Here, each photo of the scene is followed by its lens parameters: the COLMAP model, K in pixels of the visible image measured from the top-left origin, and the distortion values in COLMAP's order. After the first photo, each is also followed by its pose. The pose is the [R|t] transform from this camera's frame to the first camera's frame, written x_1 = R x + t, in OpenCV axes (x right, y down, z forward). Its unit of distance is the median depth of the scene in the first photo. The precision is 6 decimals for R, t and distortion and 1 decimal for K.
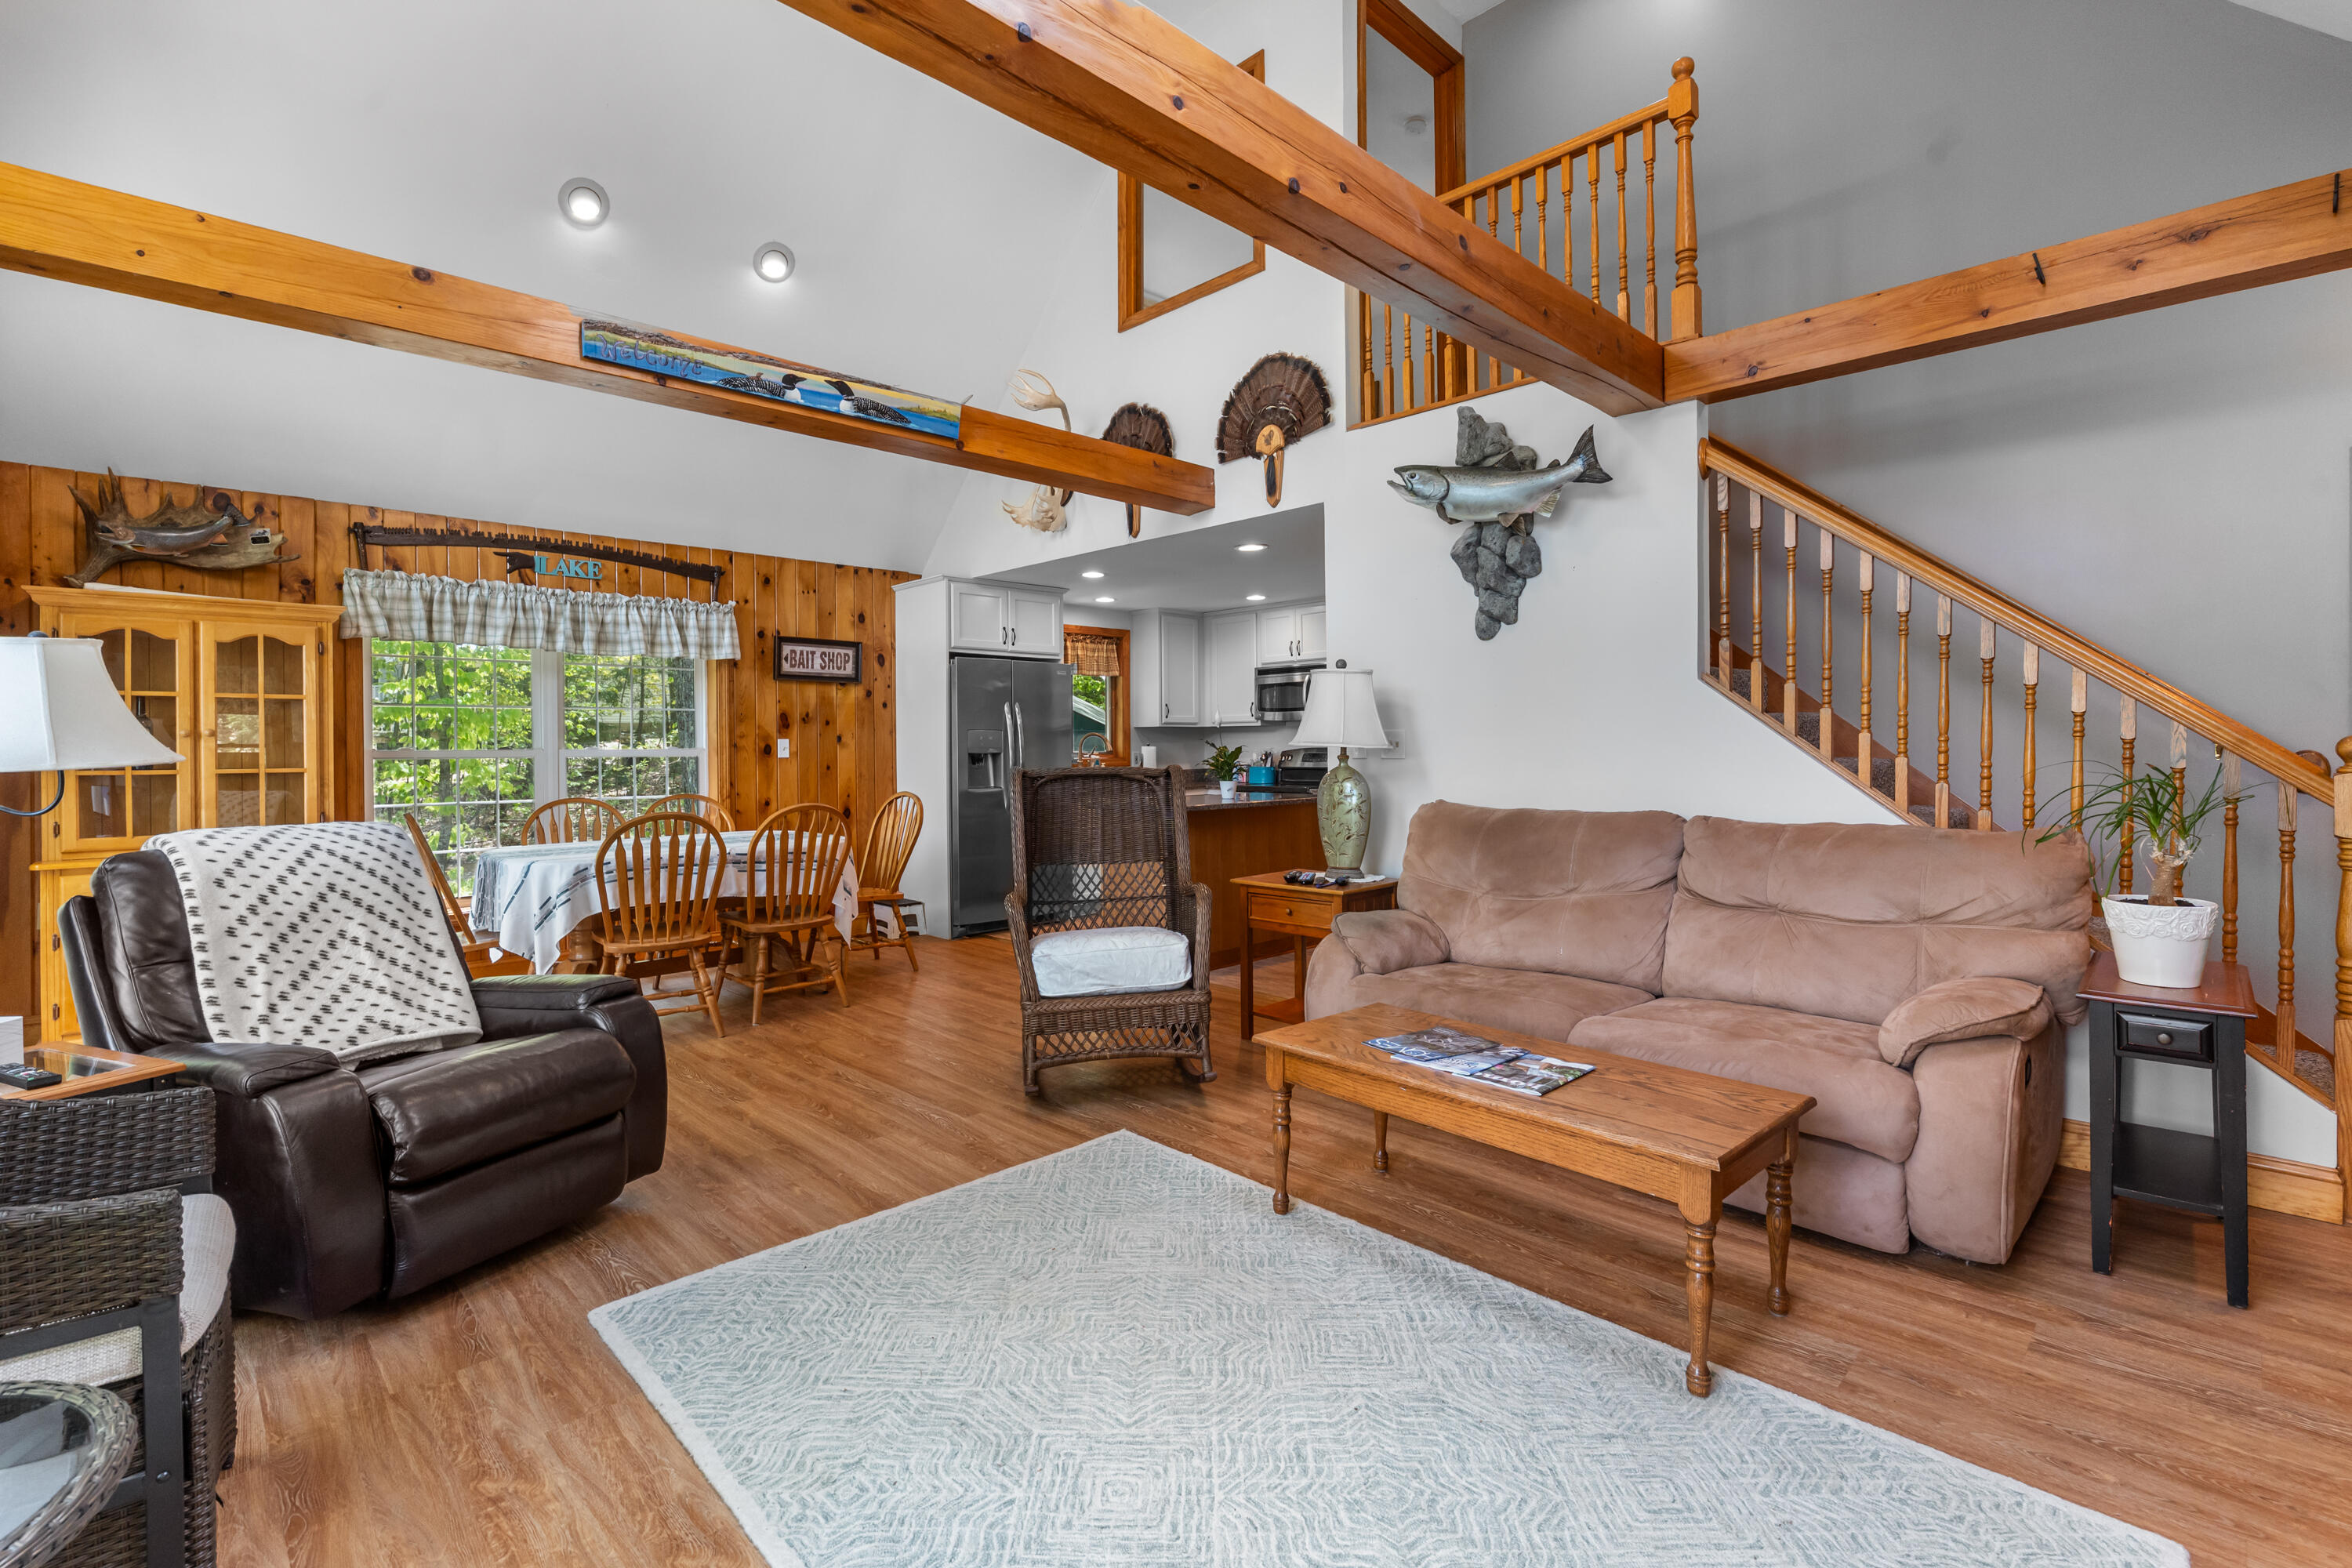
lens RADIAL K [[1058.1, 0, 1177.2], [0, 1058.1, 753.0], [0, 0, 1]] dist [0.000877, 0.000241]
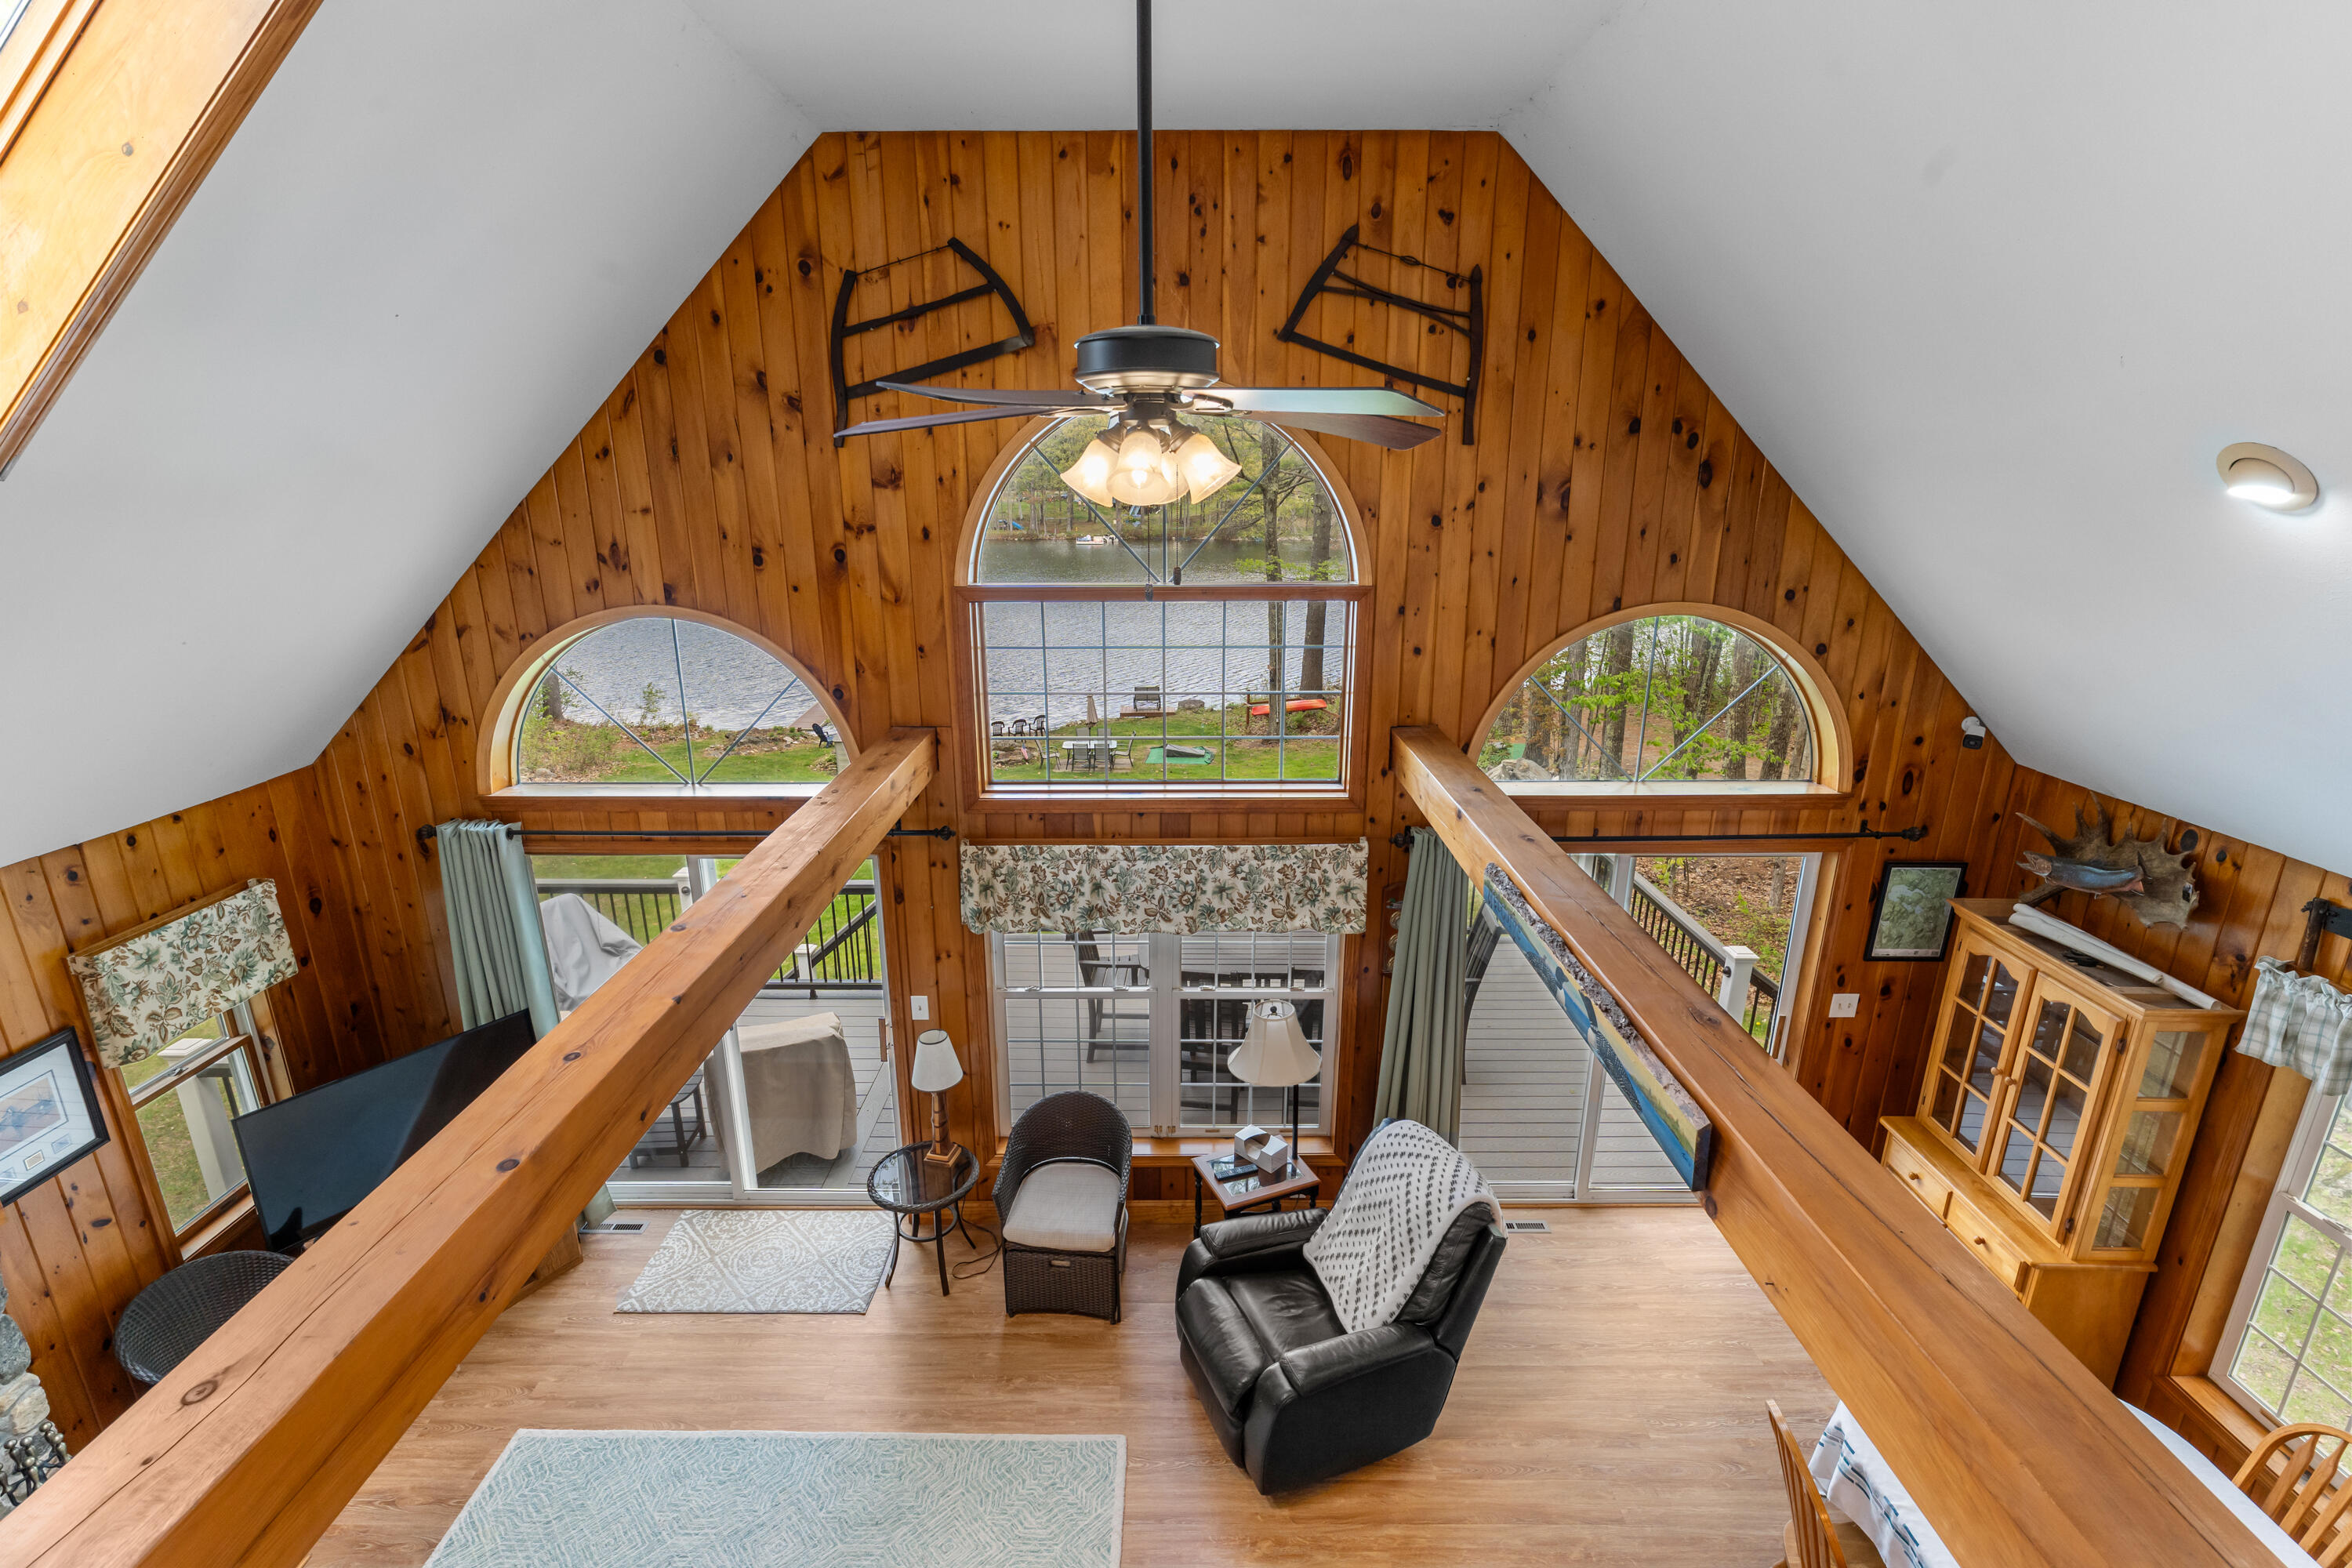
lens RADIAL K [[1041.4, 0, 1175.1], [0, 1041.4, 779.6], [0, 0, 1]] dist [-0.007879, 0.003451]
pose [[-0.700577, 0.207214, -0.682828, 0.215410], [0.003890, 0.958004, 0.286729, -0.609368], [0.713566, 0.198220, -0.671962, 1.145883]]
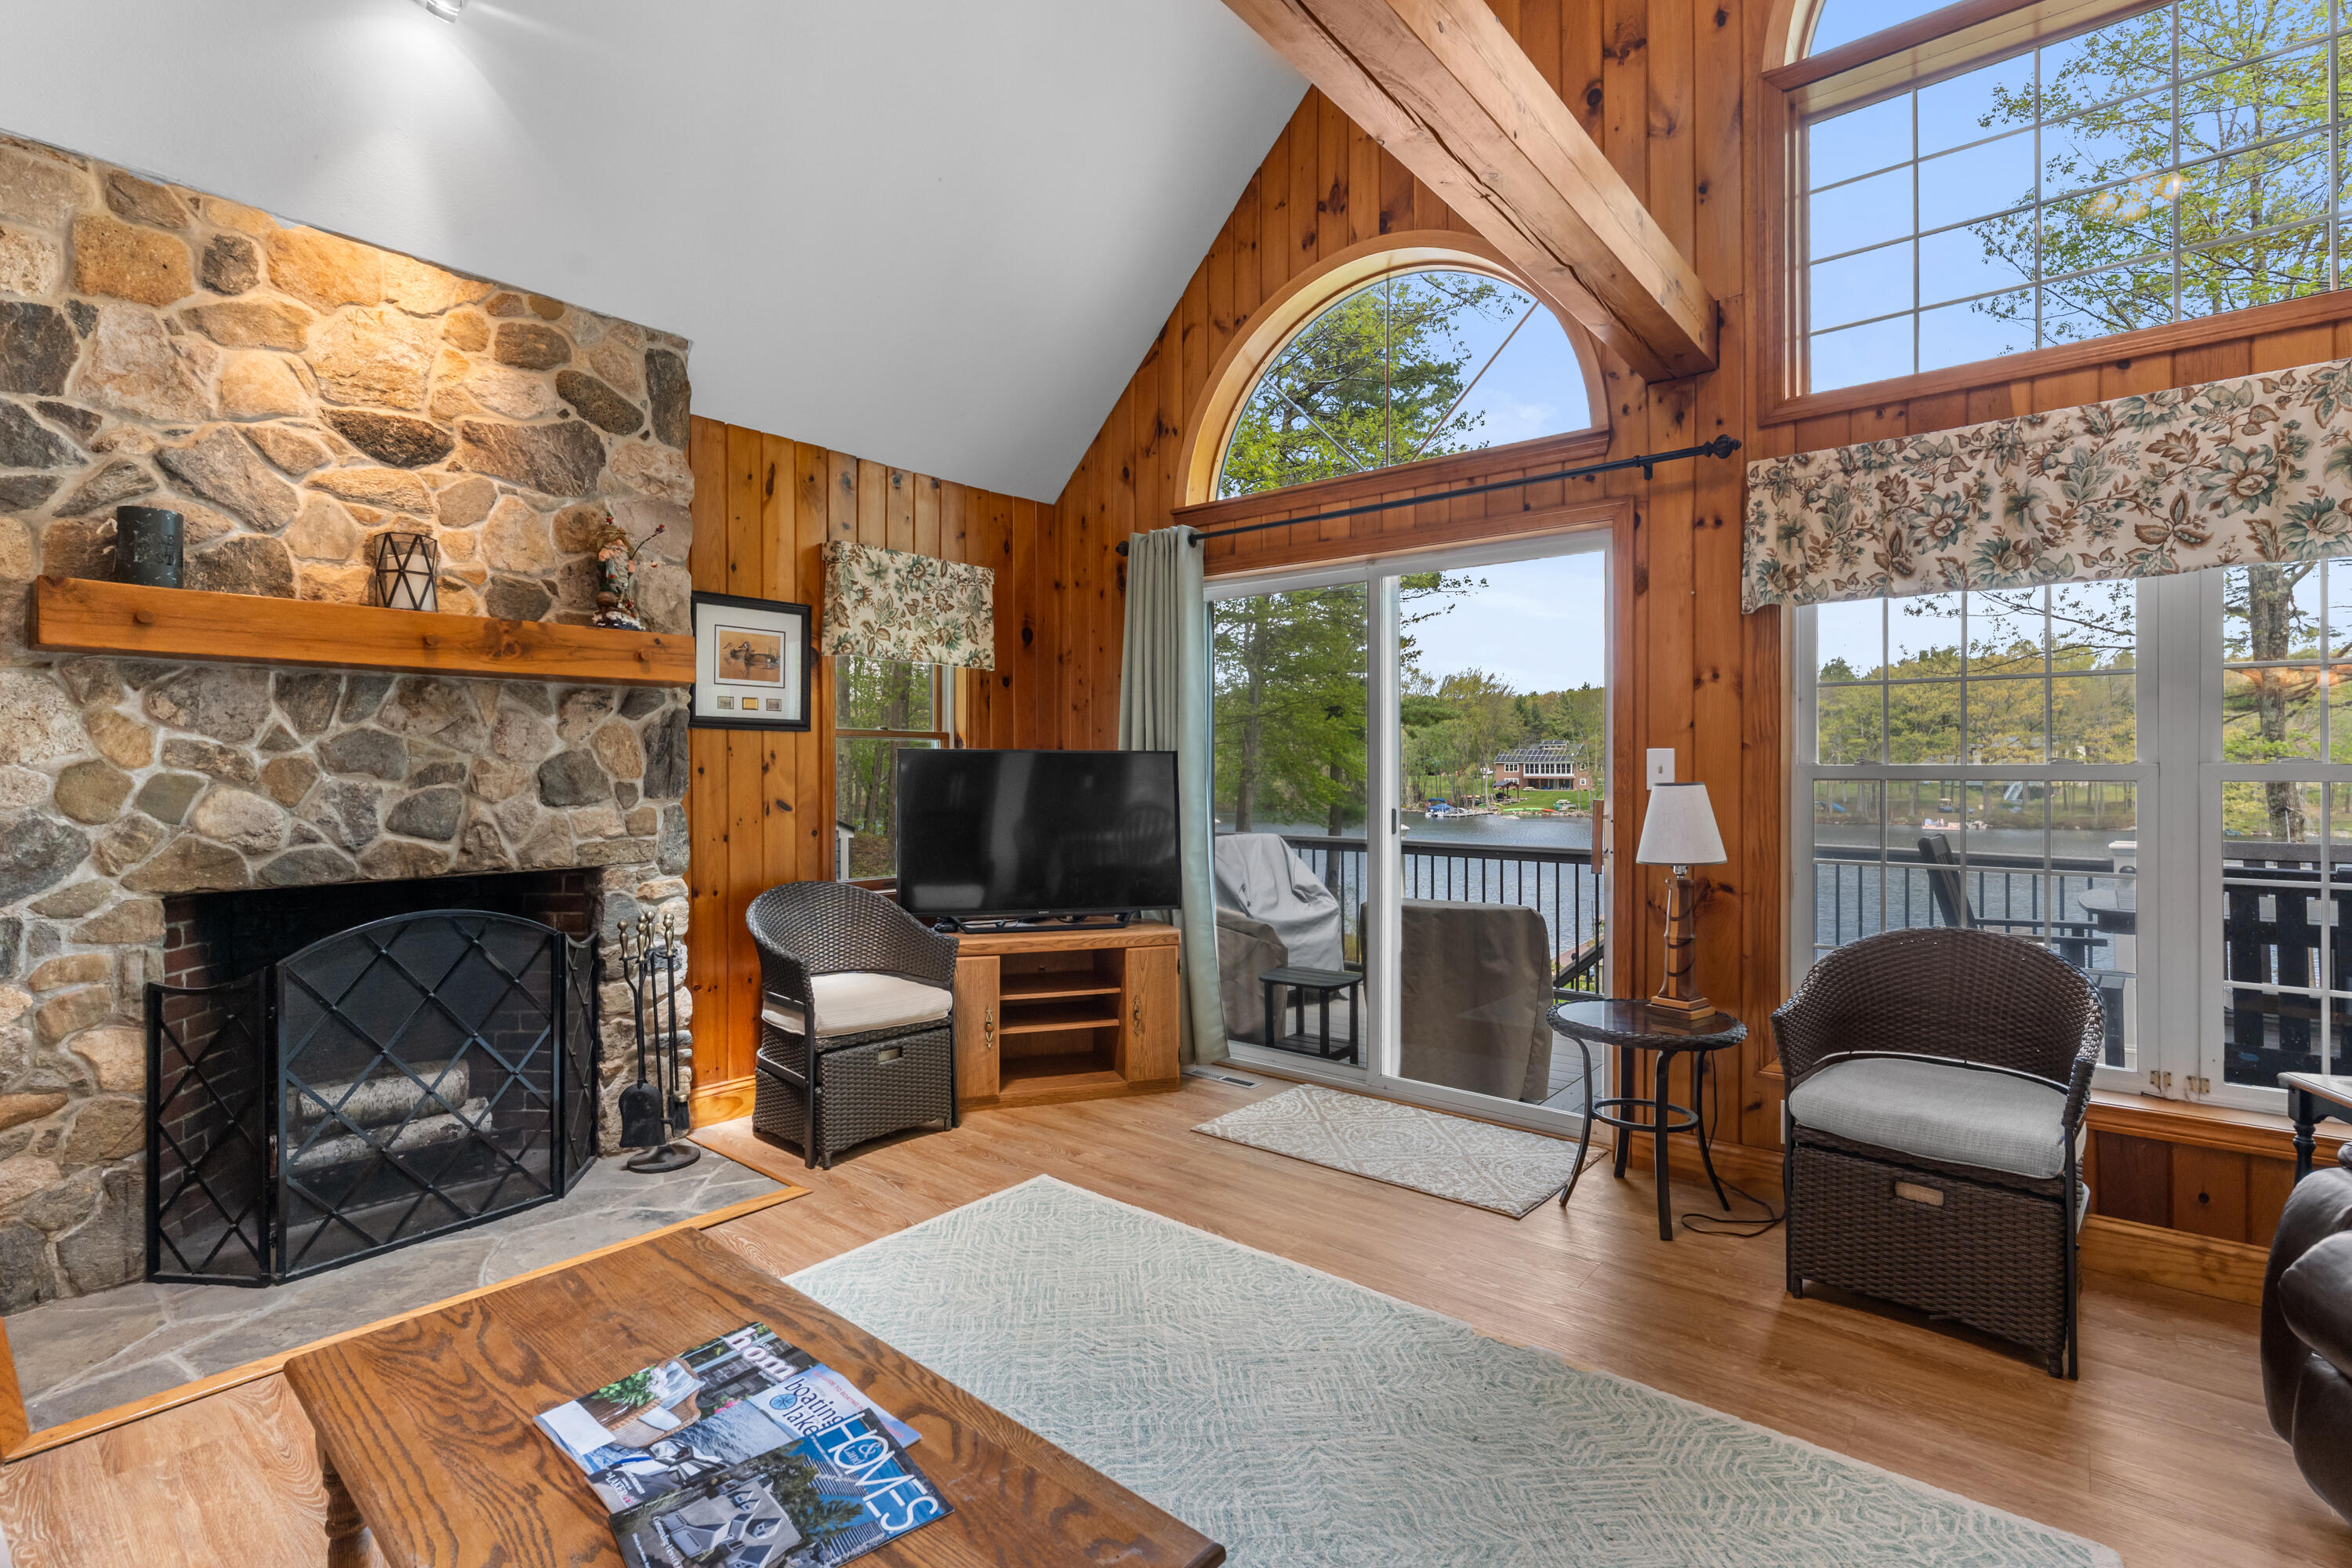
lens RADIAL K [[1087.5, 0, 1181.0], [0, 1087.5, 765.5], [0, 0, 1]] dist [-0.009500, 0.003729]
pose [[-0.994716, 0.008817, -0.102287, 0.082576], [0.008779, 0.999961, 0.000820, -0.007626], [0.102290, -0.000082, -0.994755, 0.928516]]
